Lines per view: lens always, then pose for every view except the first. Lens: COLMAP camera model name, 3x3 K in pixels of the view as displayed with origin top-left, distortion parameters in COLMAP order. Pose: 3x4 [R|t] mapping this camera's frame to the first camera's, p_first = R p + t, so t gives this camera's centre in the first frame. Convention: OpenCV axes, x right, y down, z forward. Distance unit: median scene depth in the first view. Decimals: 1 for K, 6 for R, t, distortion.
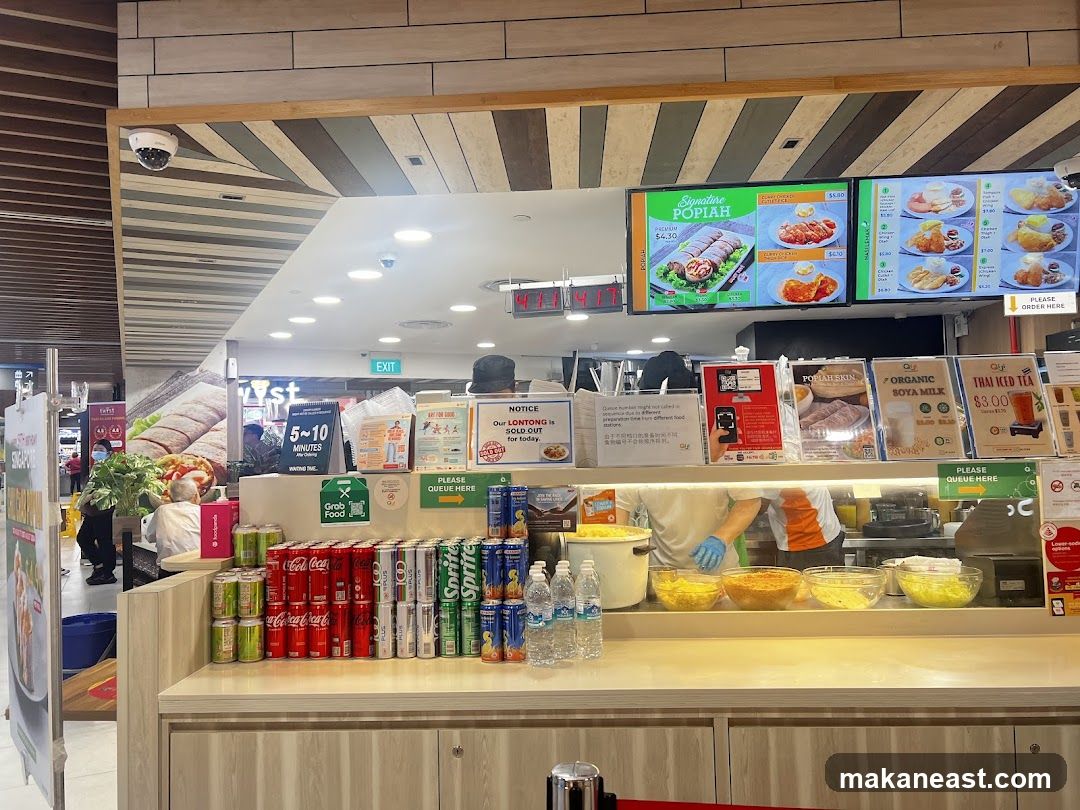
lens RADIAL K [[818.3, 0, 540.0], [0, 818.3, 405.0], [0, 0, 1]] dist [0.043281, -0.002939]
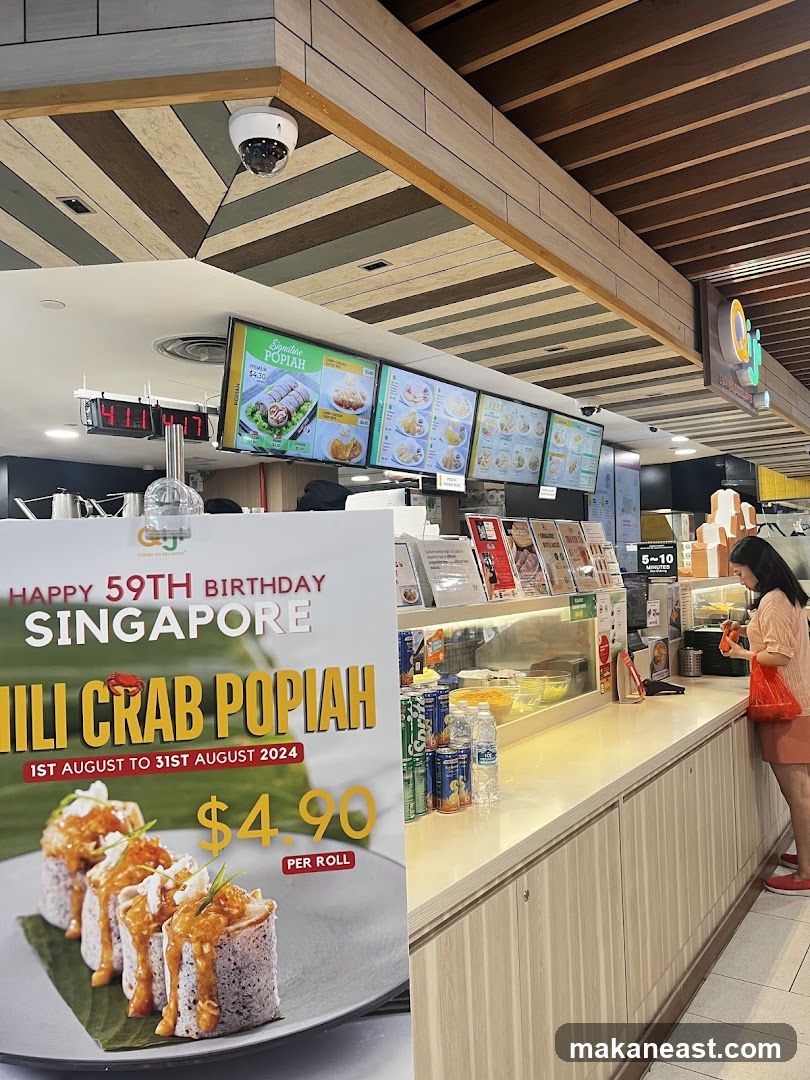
lens RADIAL K [[818.3, 0, 436.4], [0, 818.3, 536.3], [0, 0, 1]] dist [0.043281, -0.002939]
pose [[0.510826, 0.039543, 0.858774, -0.567719], [-0.017242, 0.999212, -0.035754, 0.015379], [-0.859511, 0.003457, 0.511105, 0.326293]]
